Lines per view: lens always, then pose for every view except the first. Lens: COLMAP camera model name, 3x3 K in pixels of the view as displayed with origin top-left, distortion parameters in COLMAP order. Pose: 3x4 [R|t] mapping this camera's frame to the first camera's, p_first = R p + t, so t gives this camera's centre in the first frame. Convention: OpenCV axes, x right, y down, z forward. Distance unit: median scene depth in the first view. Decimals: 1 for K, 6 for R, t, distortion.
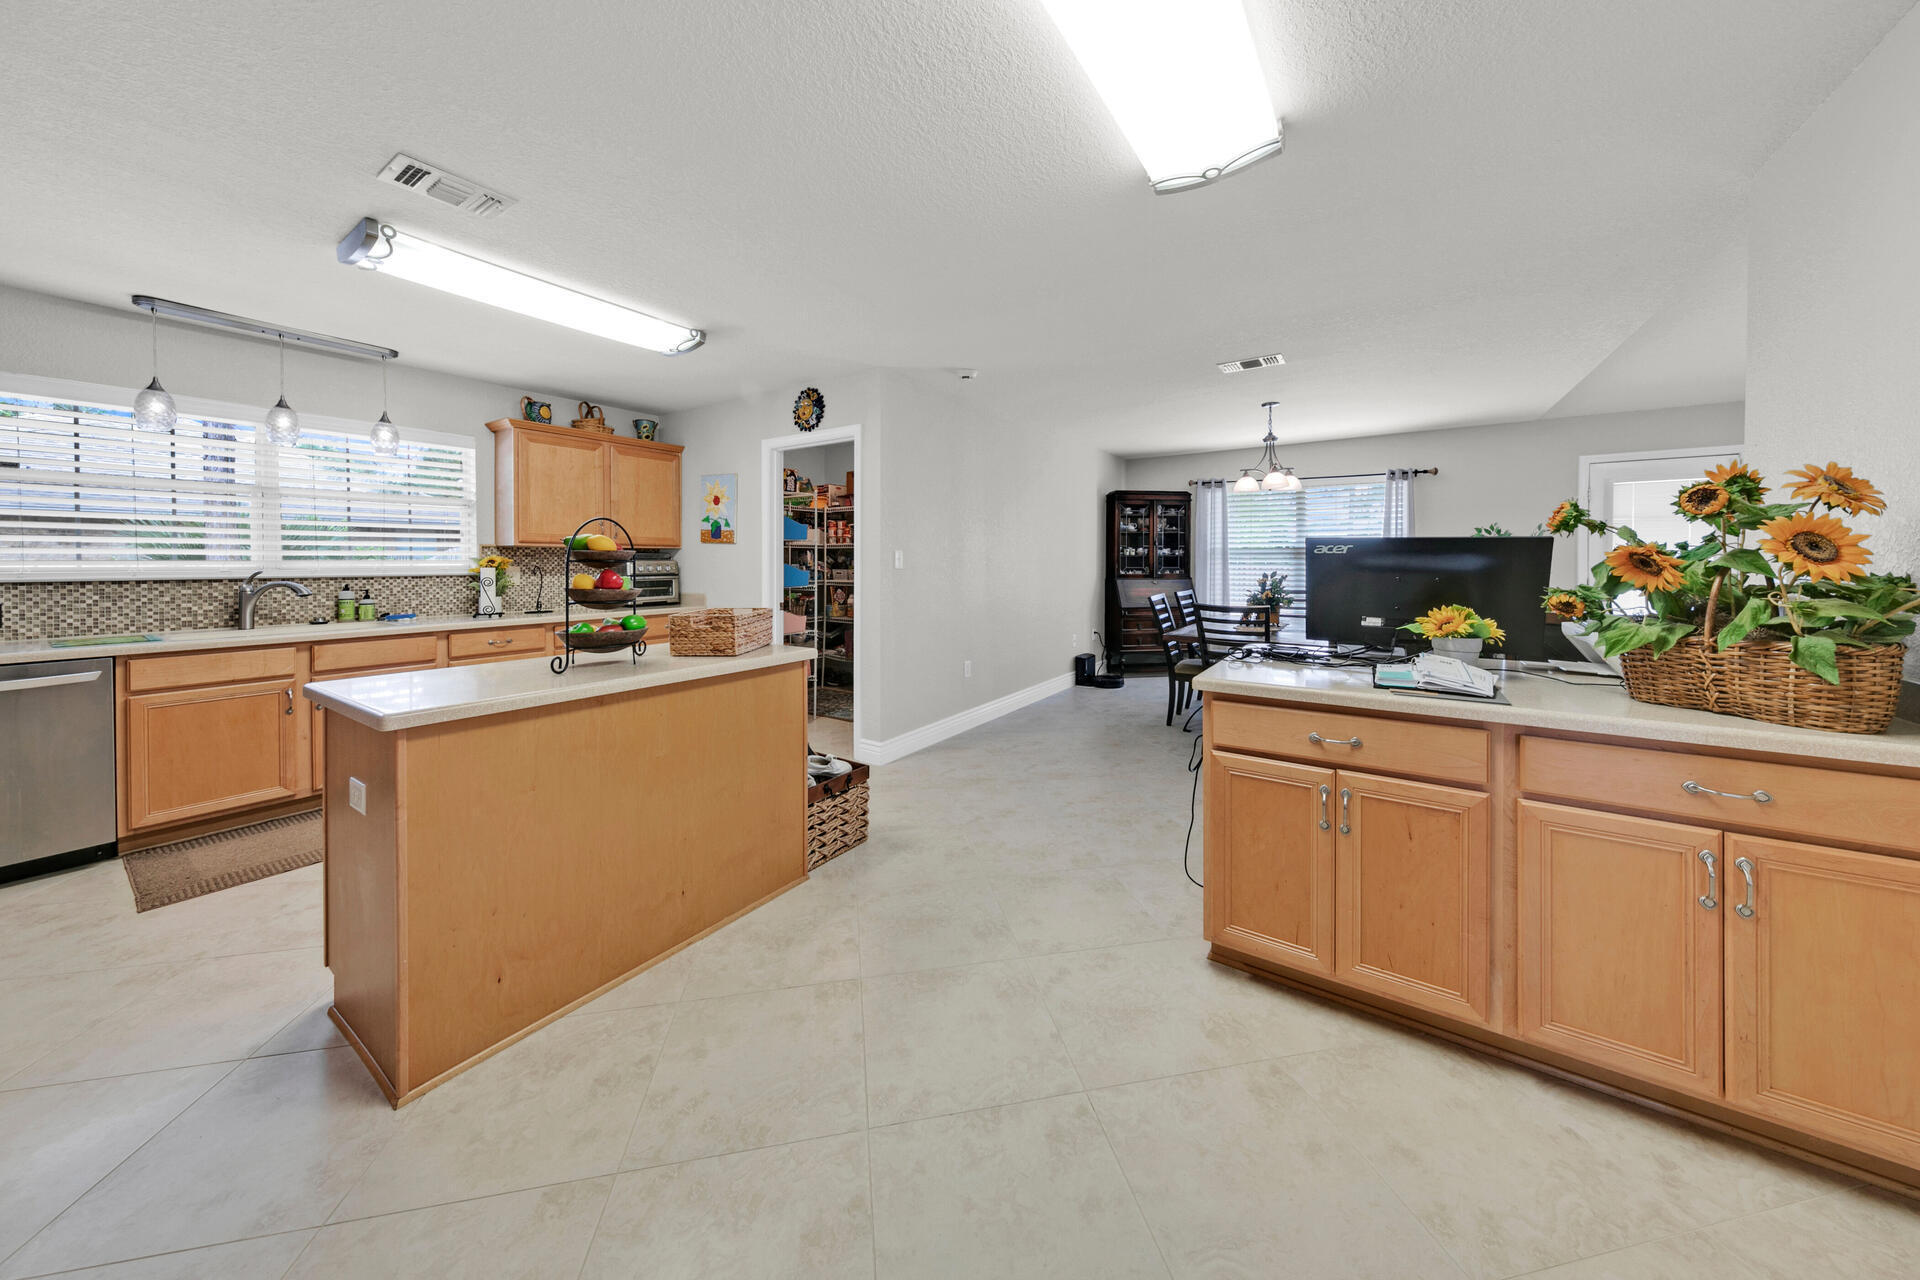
lens RADIAL K [[628.0, 0, 964.9], [0, 628.0, 567.3], [0, 0, 1]] dist [0.001683, -0.000087]
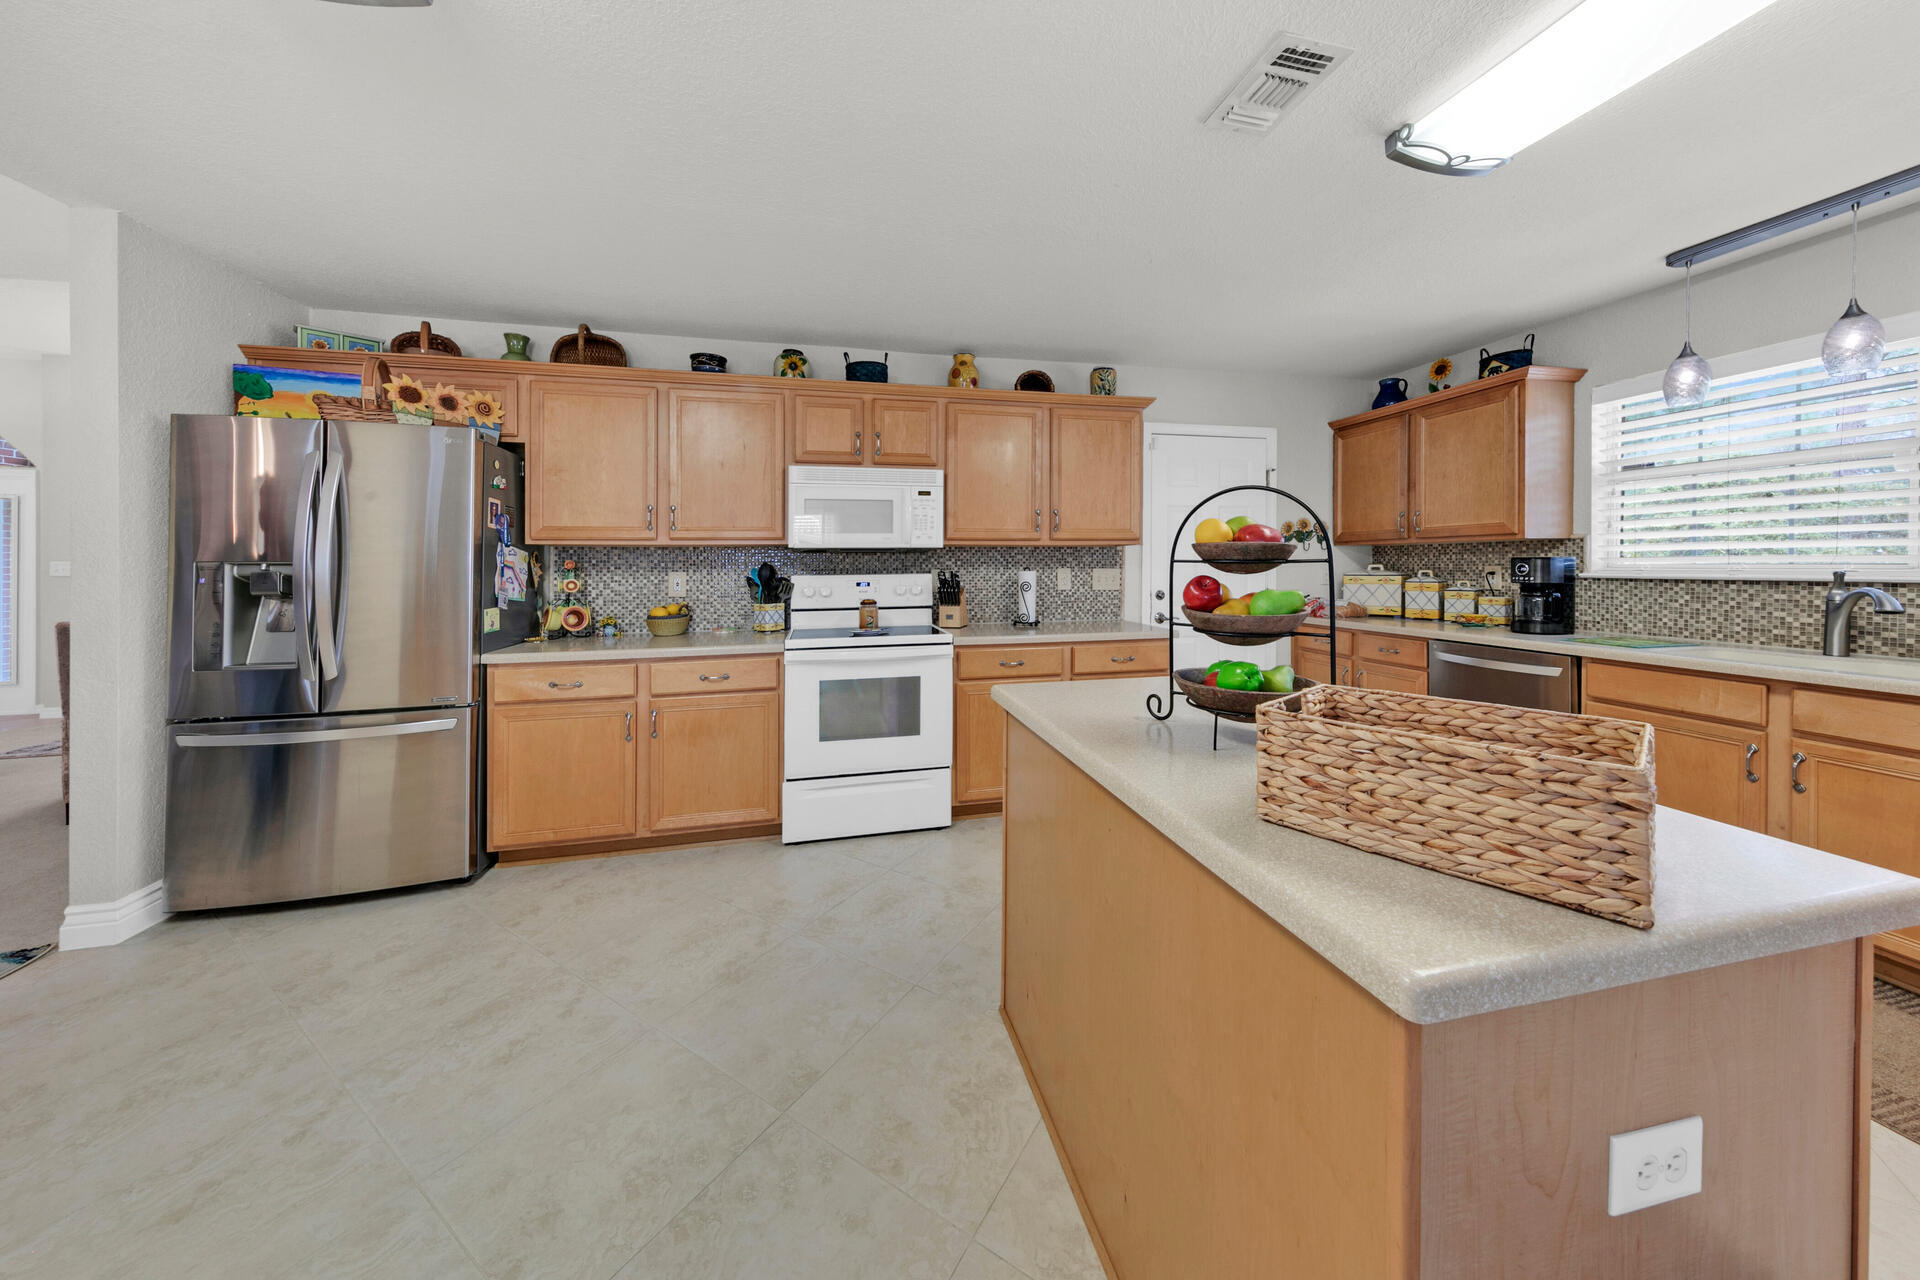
lens RADIAL K [[628.0, 0, 964.9], [0, 628.0, 567.3], [0, 0, 1]] dist [0.001683, -0.000087]
pose [[-0.693063, 0.009934, -0.720808, 0.006771], [0.000695, 0.999914, 0.013113, -0.006718], [0.720877, 0.008587, -0.693010, 0.698495]]
